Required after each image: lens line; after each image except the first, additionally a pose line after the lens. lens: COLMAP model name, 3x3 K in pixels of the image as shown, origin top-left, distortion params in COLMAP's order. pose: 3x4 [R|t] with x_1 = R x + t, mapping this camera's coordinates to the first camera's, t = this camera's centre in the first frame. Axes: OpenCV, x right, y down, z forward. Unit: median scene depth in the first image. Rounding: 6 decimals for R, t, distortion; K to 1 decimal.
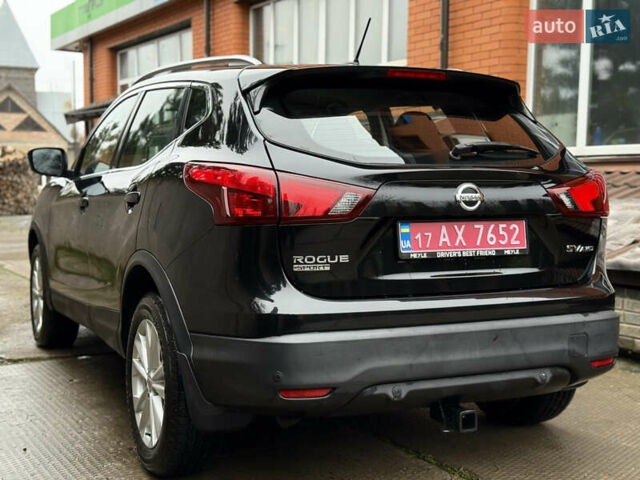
lens RADIAL K [[901.2, 0, 323.0], [0, 901.2, 243.1], [0, 0, 1]] dist [0.099375, 0.000000]
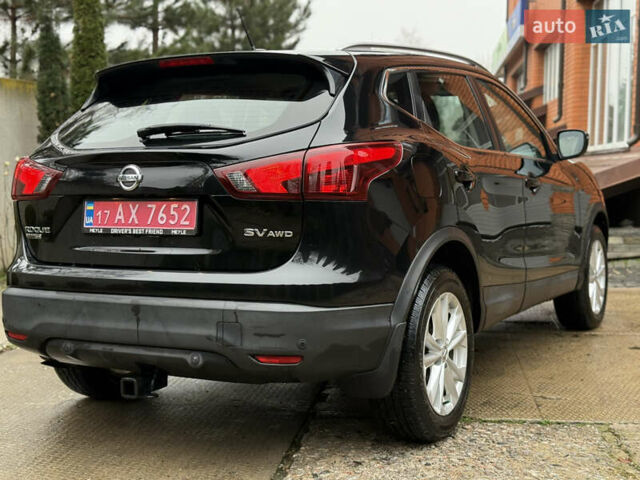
lens RADIAL K [[901.2, 0, 322.3], [0, 901.2, 238.4], [0, 0, 1]] dist [0.099375, 0.000000]
pose [[0.579391, 0.052091, -0.813383, 1.154196], [-0.027844, 0.998638, 0.044121, -0.033097], [0.814574, -0.002916, 0.580052, 0.564732]]
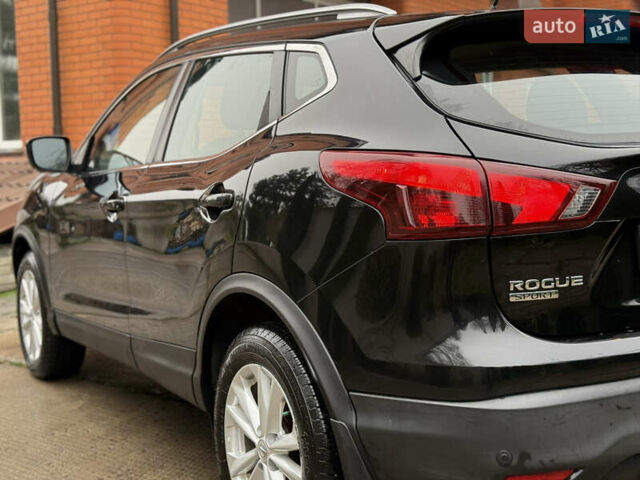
lens RADIAL K [[901.2, 0, 315.9], [0, 901.2, 239.7], [0, 0, 1]] dist [0.099375, 0.000000]
pose [[0.996218, -0.042066, 0.076030, -0.219780], [0.040611, 0.998963, 0.020579, -0.035566], [-0.076816, -0.017414, 0.996893, 0.294050]]
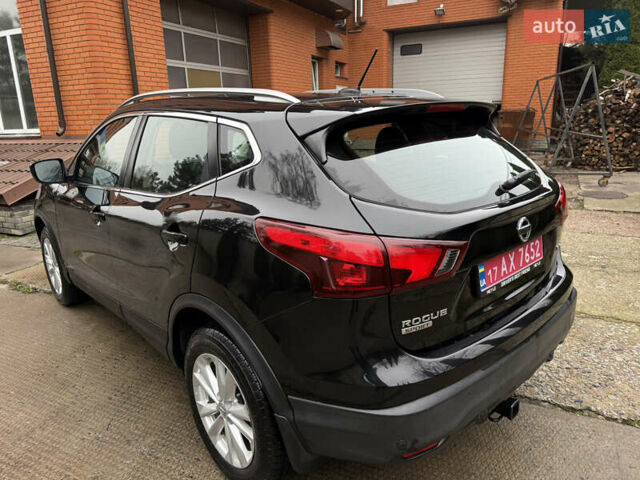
lens RADIAL K [[456.2, 0, 321.9], [0, 456.2, 239.3], [0, 0, 1]] dist [0.021468, -0.022794]
pose [[0.956317, -0.120204, 0.266474, -0.221999], [0.066705, 0.977229, 0.201431, -0.166263], [-0.284619, -0.174857, 0.942559, 0.539719]]
